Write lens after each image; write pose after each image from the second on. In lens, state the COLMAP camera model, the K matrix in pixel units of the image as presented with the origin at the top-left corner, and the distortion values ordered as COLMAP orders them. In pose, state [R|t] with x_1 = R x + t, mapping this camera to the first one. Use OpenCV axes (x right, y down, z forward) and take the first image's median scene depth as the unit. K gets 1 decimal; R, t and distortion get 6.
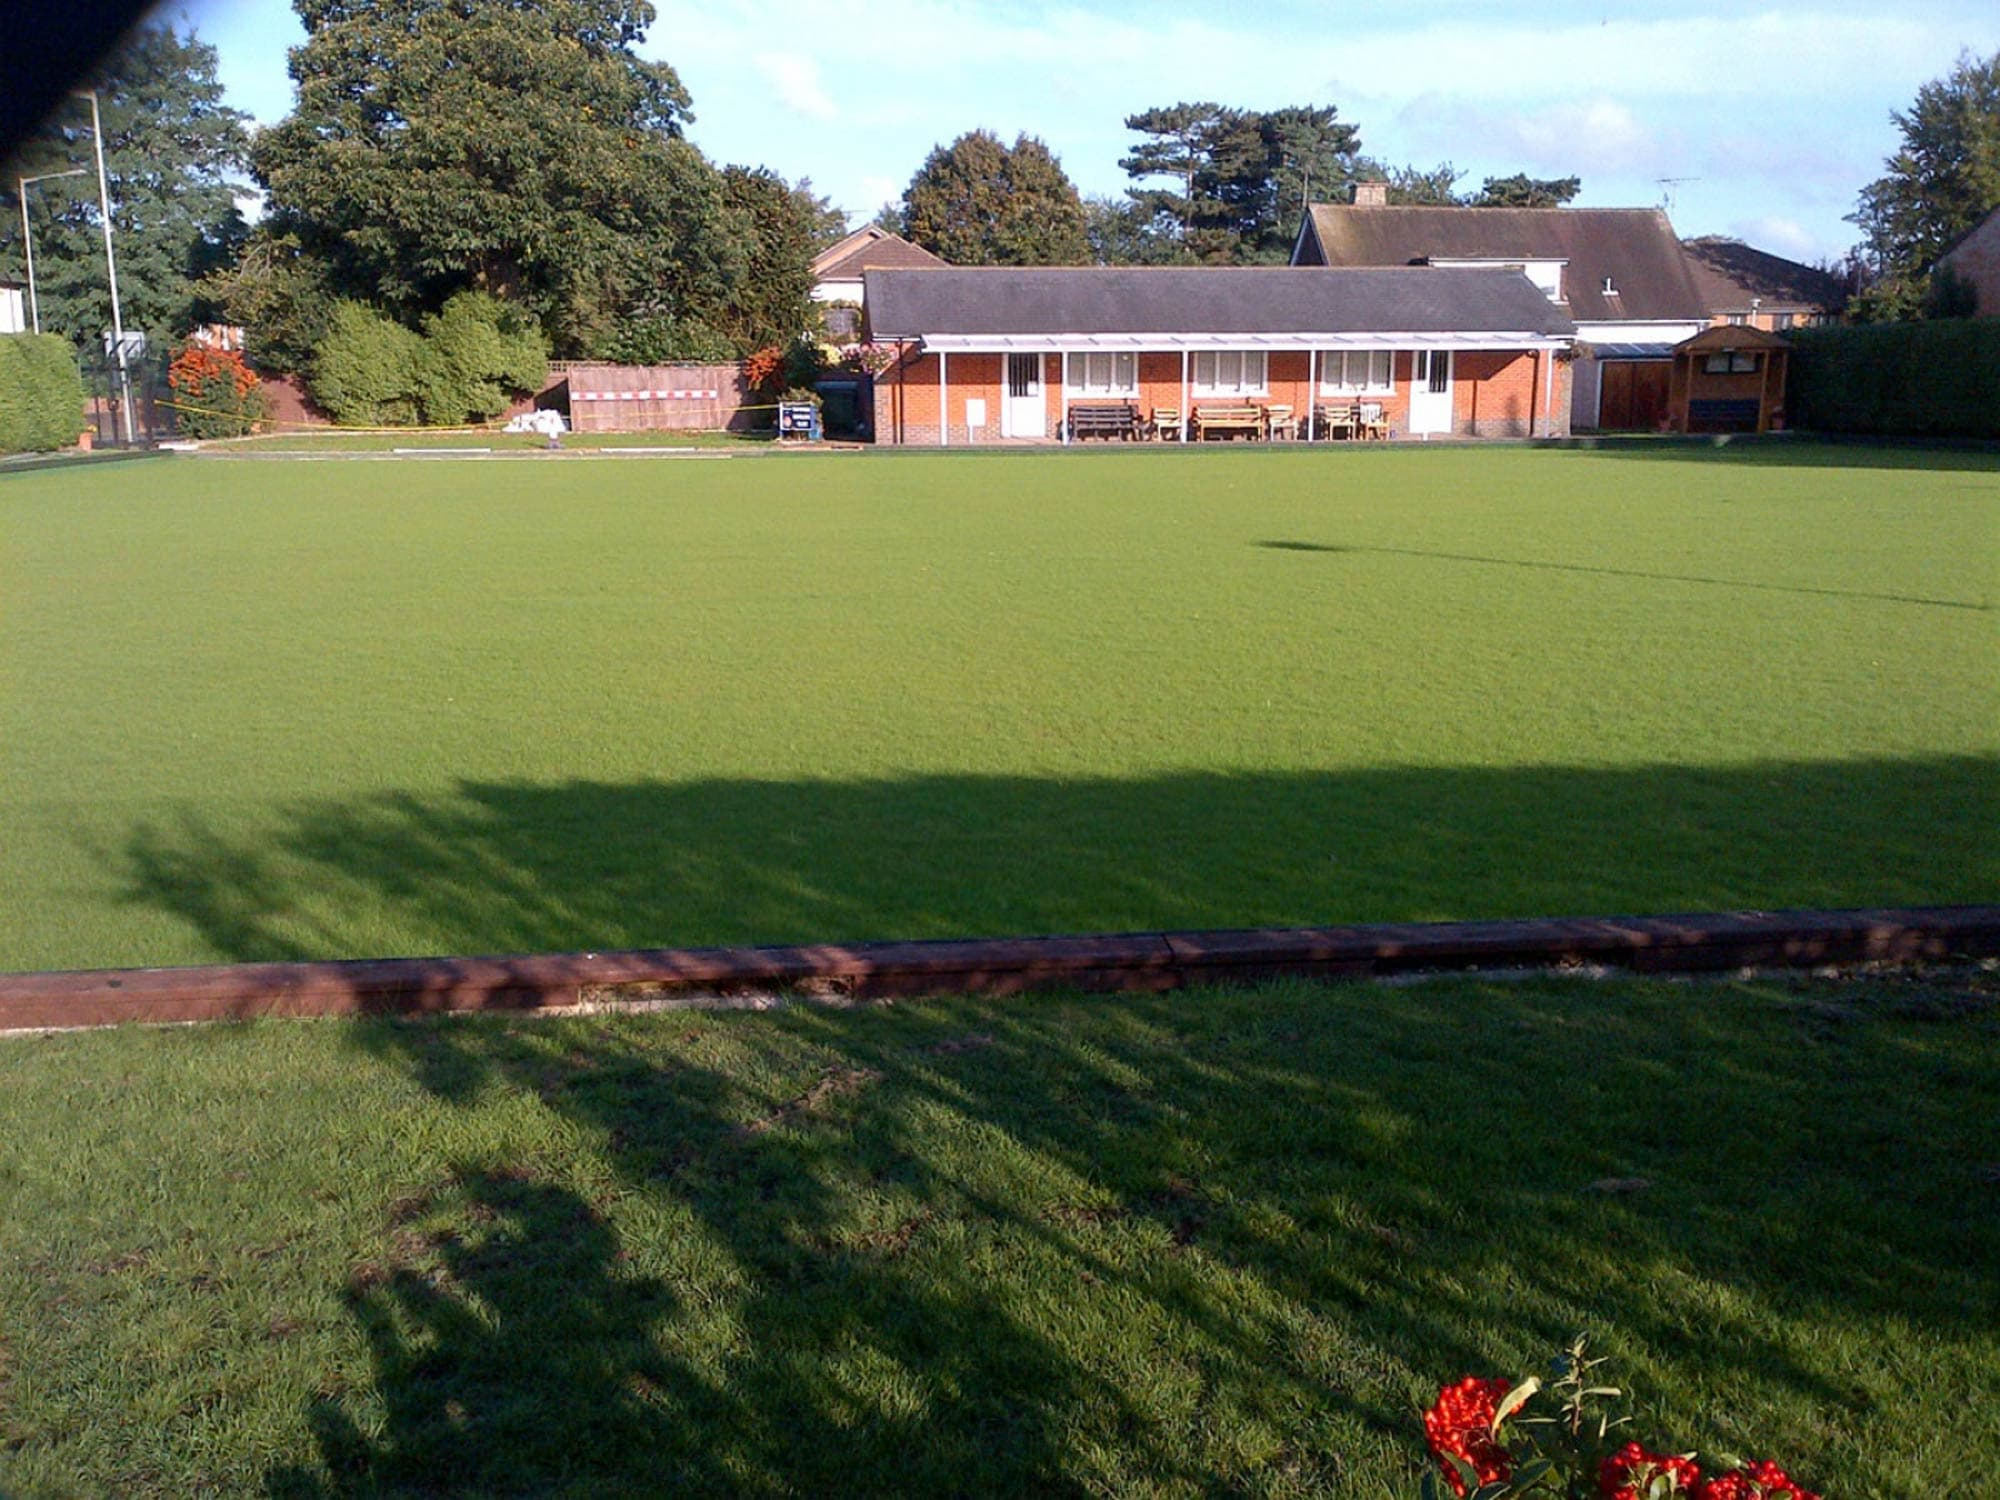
lens RADIAL K [[1679.9, 0, 987.5], [0, 1679.9, 753.3], [0, 0, 1]] dist [-0.046373, 0.018522]
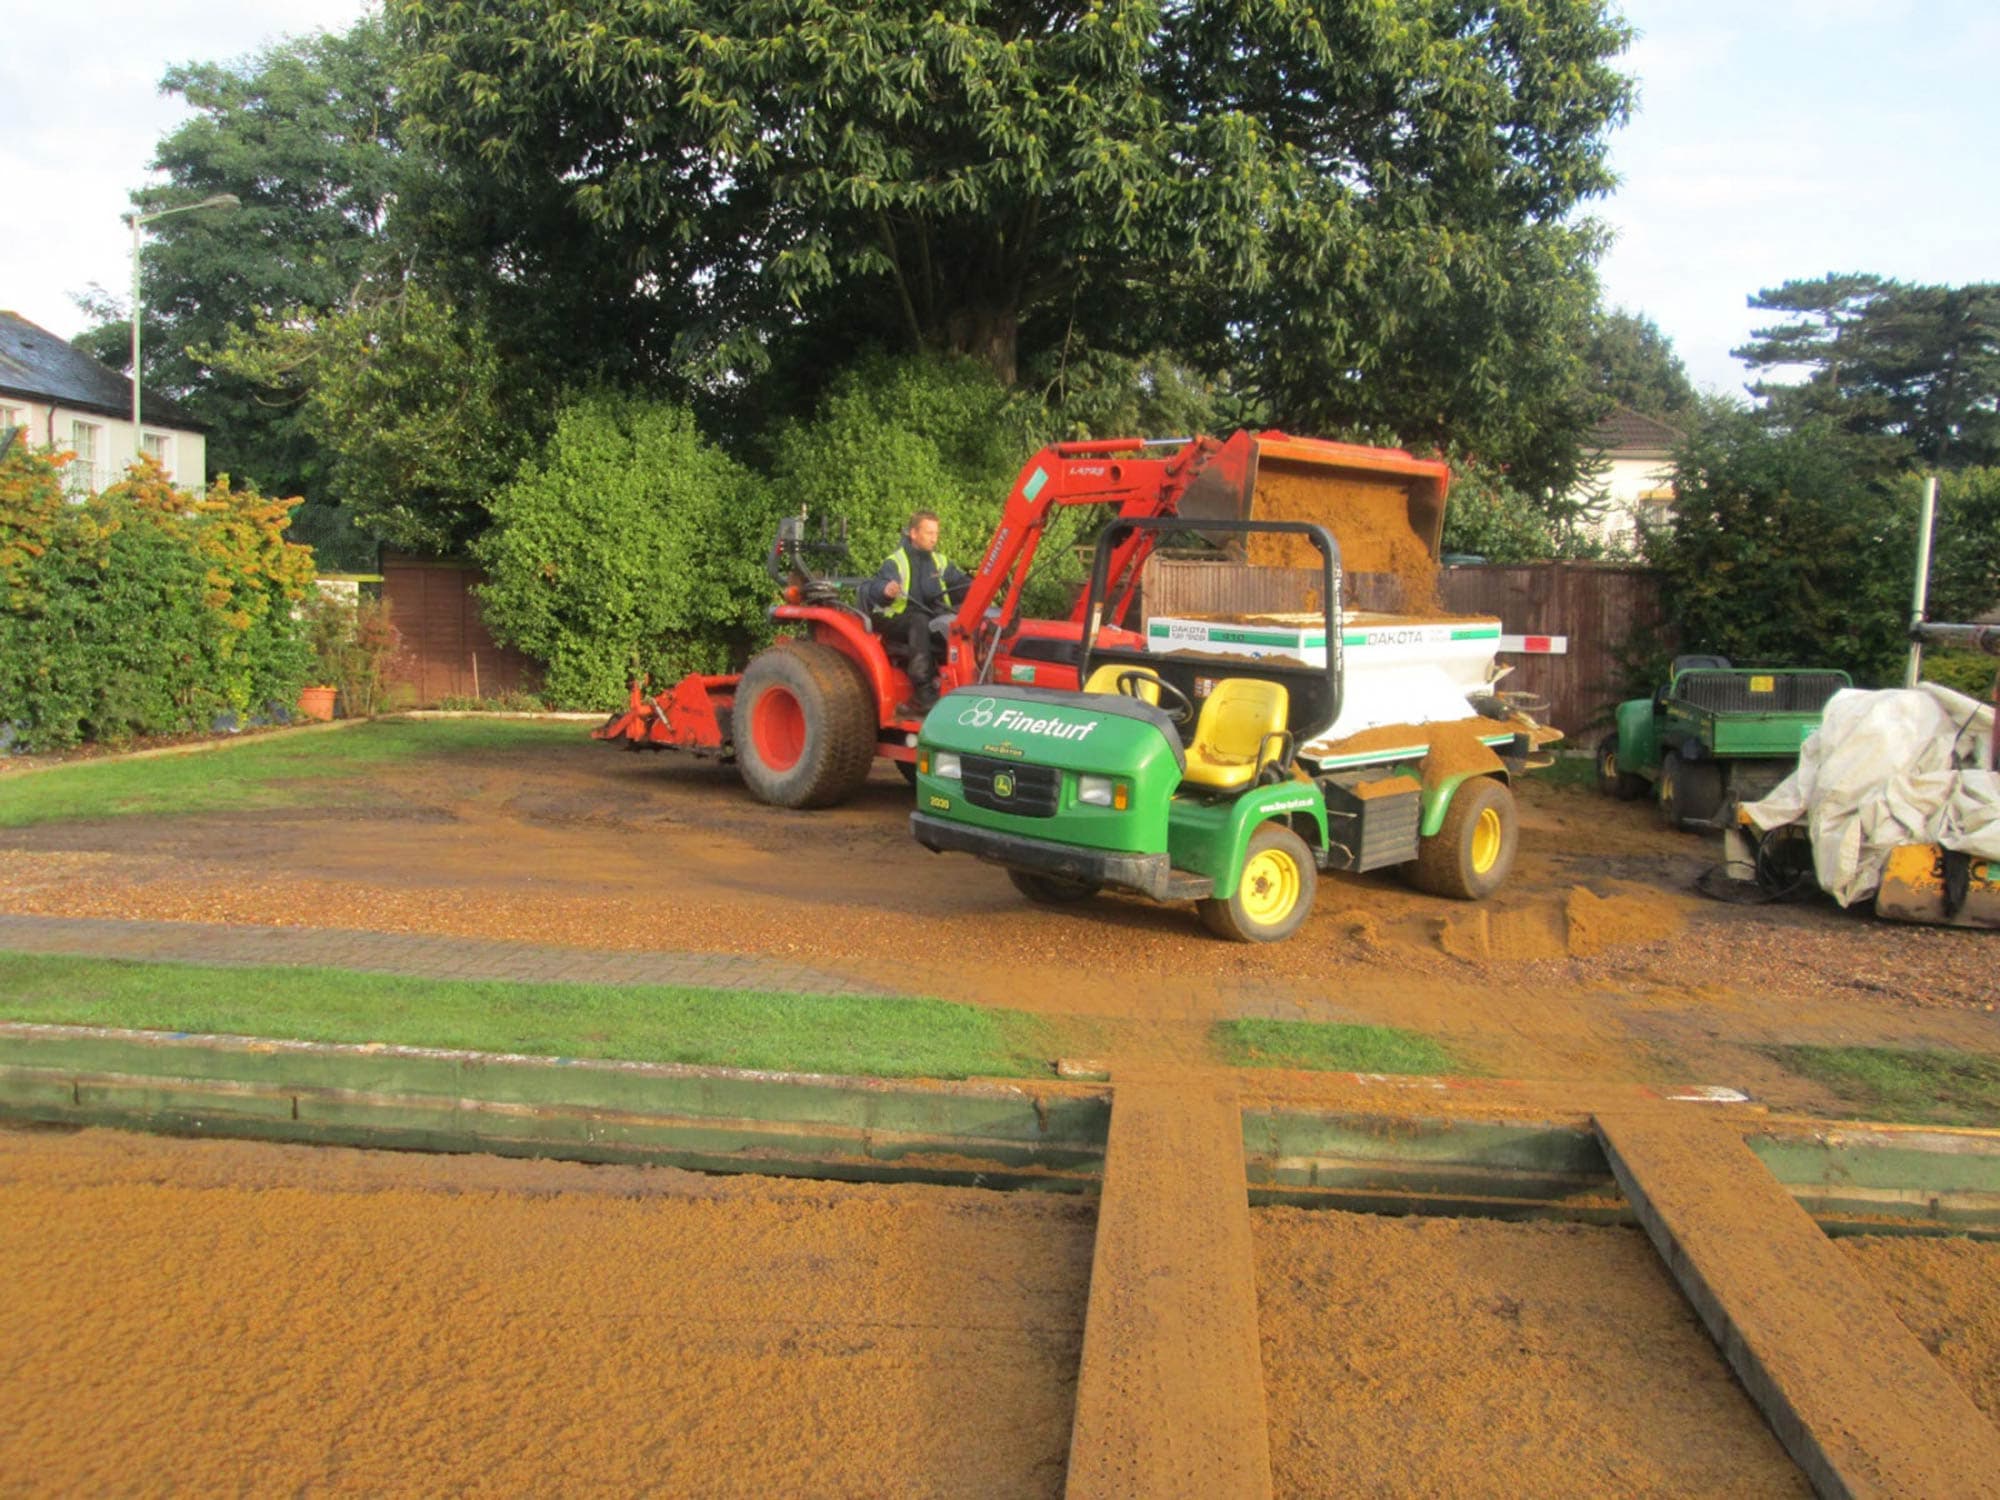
lens RADIAL K [[1665.5, 0, 987.7], [0, 1665.5, 750.3], [0, 0, 1]] dist [-0.041971, 0.013456]
pose [[0.969003, 0.062758, -0.238945, -0.067630], [-0.093268, 0.988553, -0.118590, -0.051294], [0.228768, 0.137200, 0.963764, 0.225843]]
